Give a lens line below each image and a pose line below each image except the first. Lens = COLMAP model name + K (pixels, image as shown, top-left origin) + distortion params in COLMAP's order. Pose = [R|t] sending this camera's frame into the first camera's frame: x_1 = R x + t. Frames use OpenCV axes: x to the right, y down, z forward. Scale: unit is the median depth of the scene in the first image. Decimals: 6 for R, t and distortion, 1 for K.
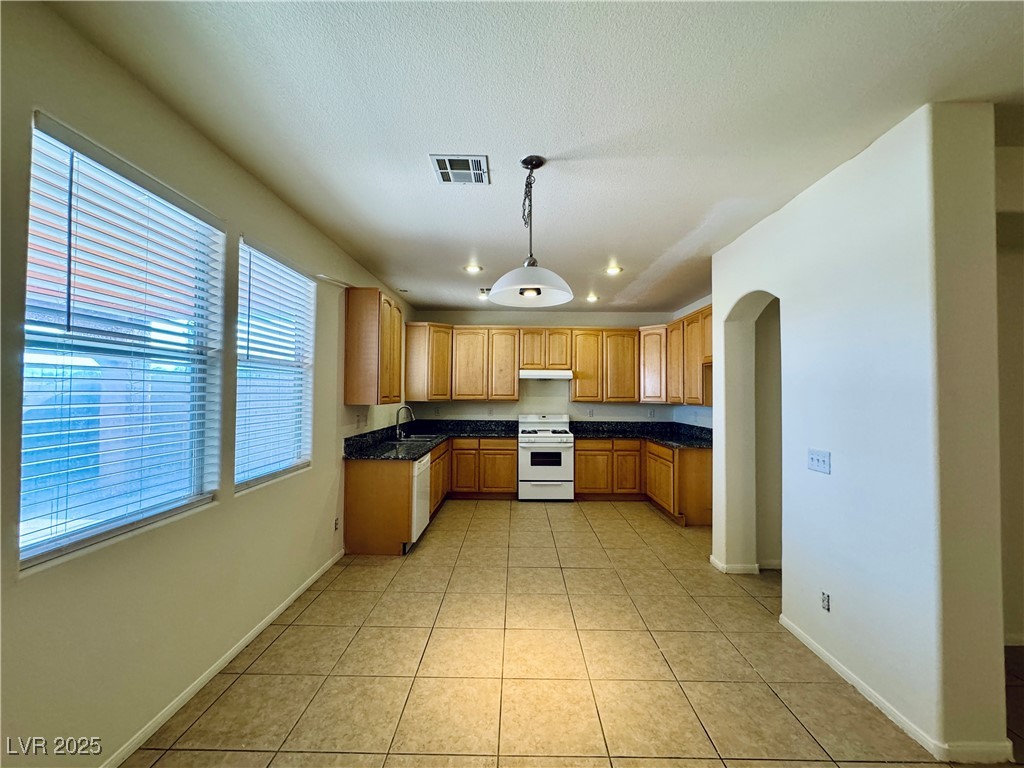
lens RADIAL K [[409.4, 0, 512.0], [0, 409.4, 384.0], [0, 0, 1]] dist [-0.001519, 0.000046]
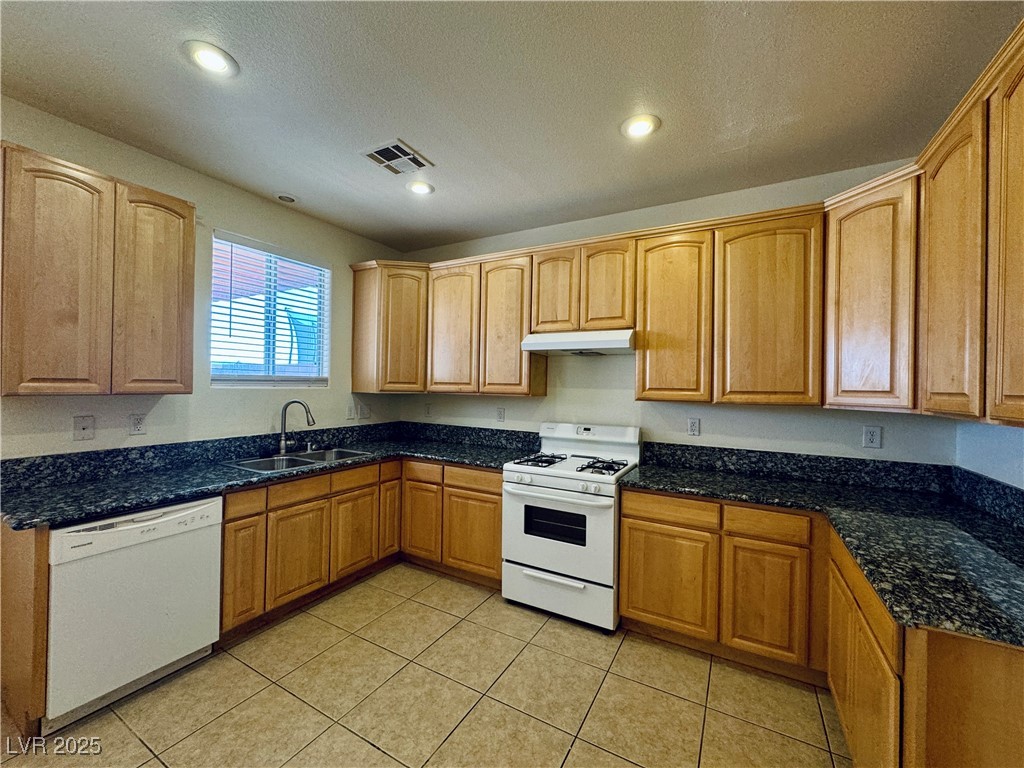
lens RADIAL K [[412.0, 0, 512.0], [0, 412.0, 384.0], [0, 0, 1]] dist [0.000166, 0.000086]
pose [[0.875289, 0.006972, -0.483550, 0.256078], [0.000390, 0.999886, 0.015123, 0.019570], [0.483600, -0.013425, 0.875186, 0.563620]]
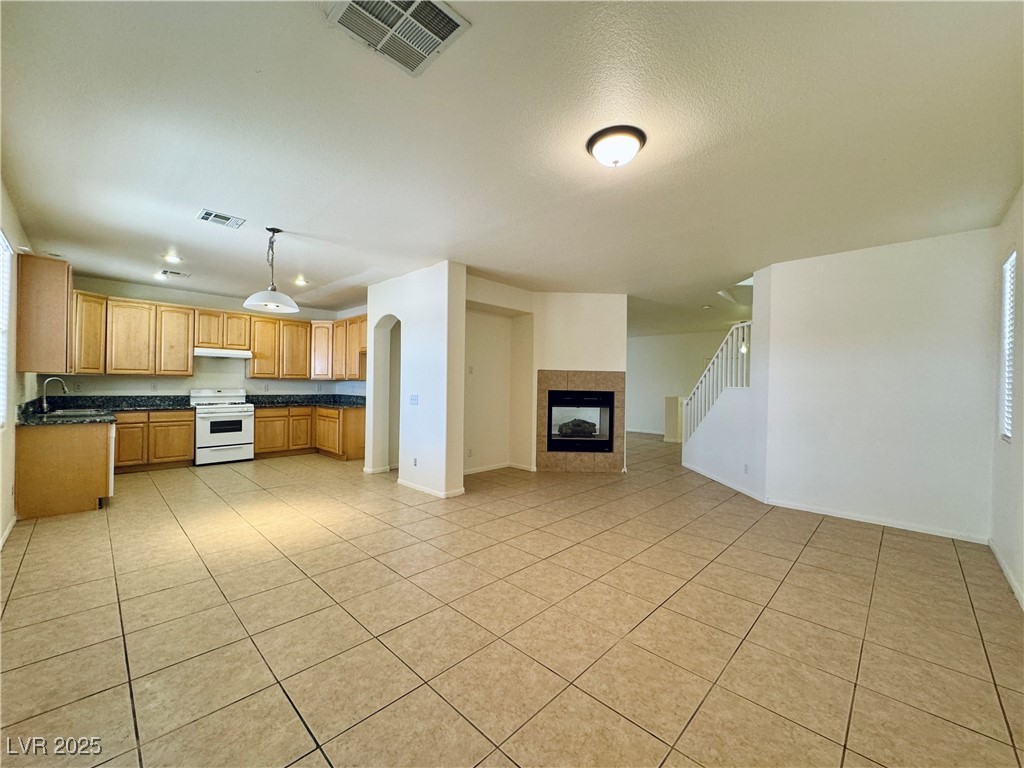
lens RADIAL K [[409.4, 0, 512.0], [0, 409.4, 384.0], [0, 0, 1]] dist [-0.001519, 0.000046]
pose [[0.687152, 0.002753, 0.726508, -0.195926], [-0.025220, 0.999480, 0.020067, 0.019522], [-0.726076, -0.032112, 0.686865, -0.360888]]
